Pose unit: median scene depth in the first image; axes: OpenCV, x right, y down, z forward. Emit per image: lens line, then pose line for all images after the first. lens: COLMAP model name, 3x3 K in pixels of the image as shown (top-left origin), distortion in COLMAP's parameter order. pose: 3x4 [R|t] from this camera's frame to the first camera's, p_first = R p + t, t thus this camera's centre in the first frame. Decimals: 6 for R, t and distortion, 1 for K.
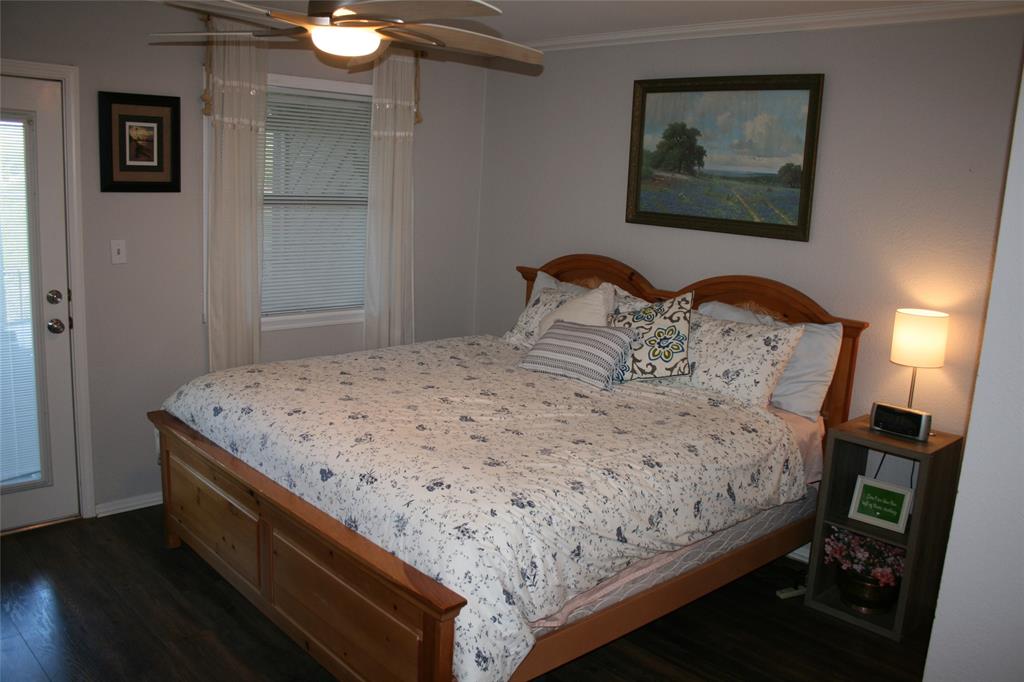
lens RADIAL K [[857.5, 0, 517.2], [0, 857.5, 343.1], [0, 0, 1]] dist [-0.162293, 0.143226]
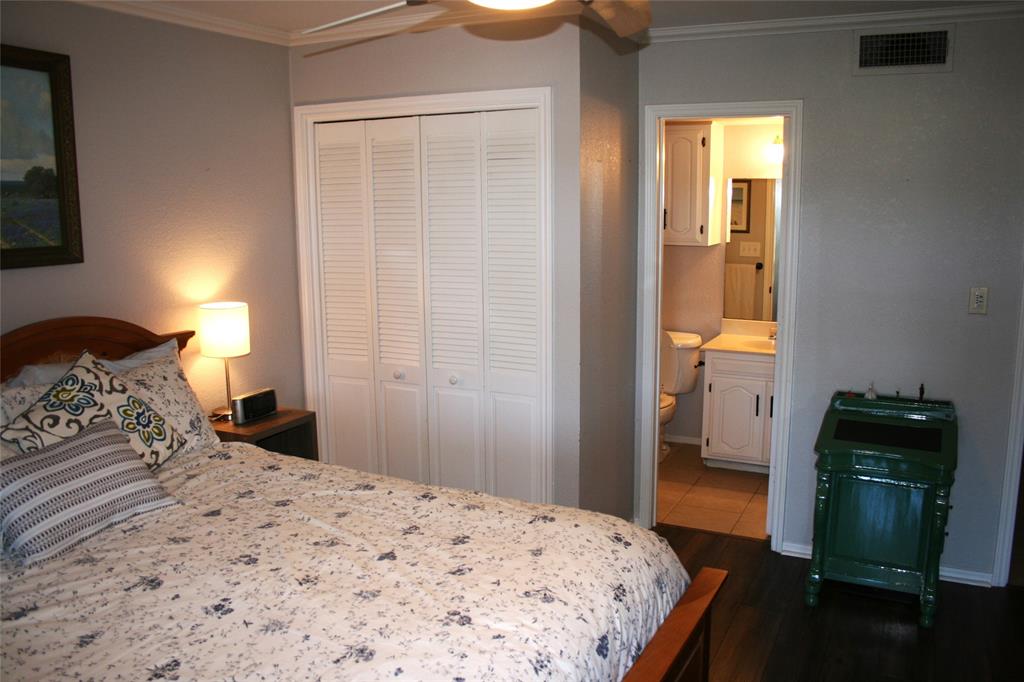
lens RADIAL K [[857.5, 0, 517.2], [0, 857.5, 343.1], [0, 0, 1]] dist [-0.162293, 0.143226]
pose [[-0.336638, -0.213500, 0.917111, -0.599885], [0.168042, 0.944701, 0.281604, -0.218220], [-0.926519, 0.248912, -0.282145, 0.923552]]
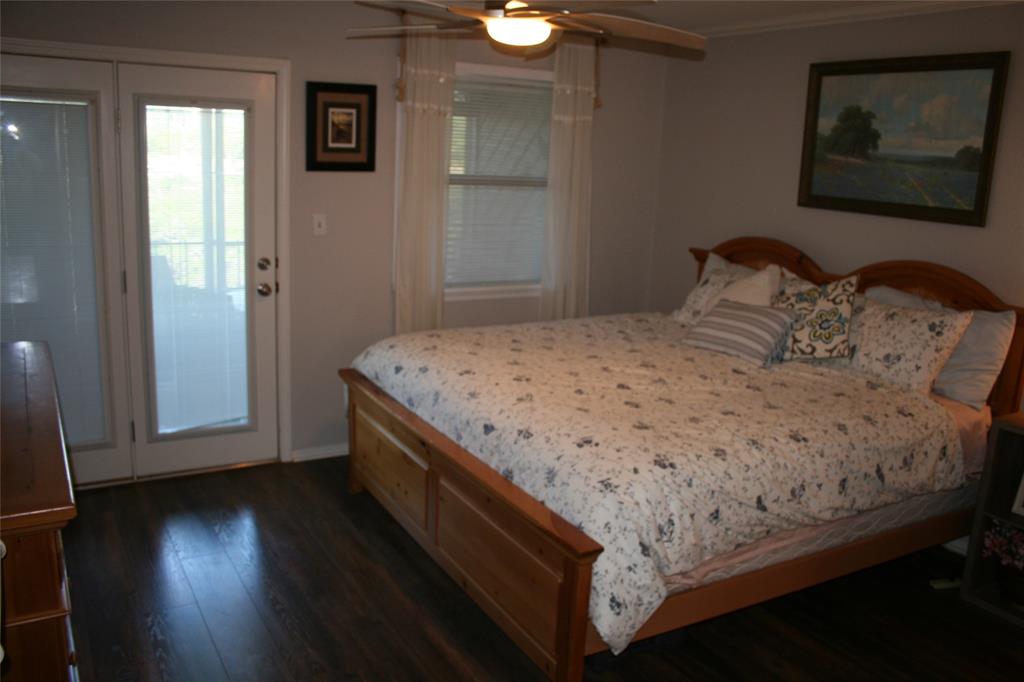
lens RADIAL K [[848.3, 0, 512.0], [0, 848.3, 341.0], [0, 0, 1]] dist [-0.163507, 0.137604]
pose [[0.973451, 0.042783, -0.224860, 0.034542], [-0.039059, 0.999017, 0.020984, 0.013662], [0.225536, -0.011644, 0.974165, -0.043086]]
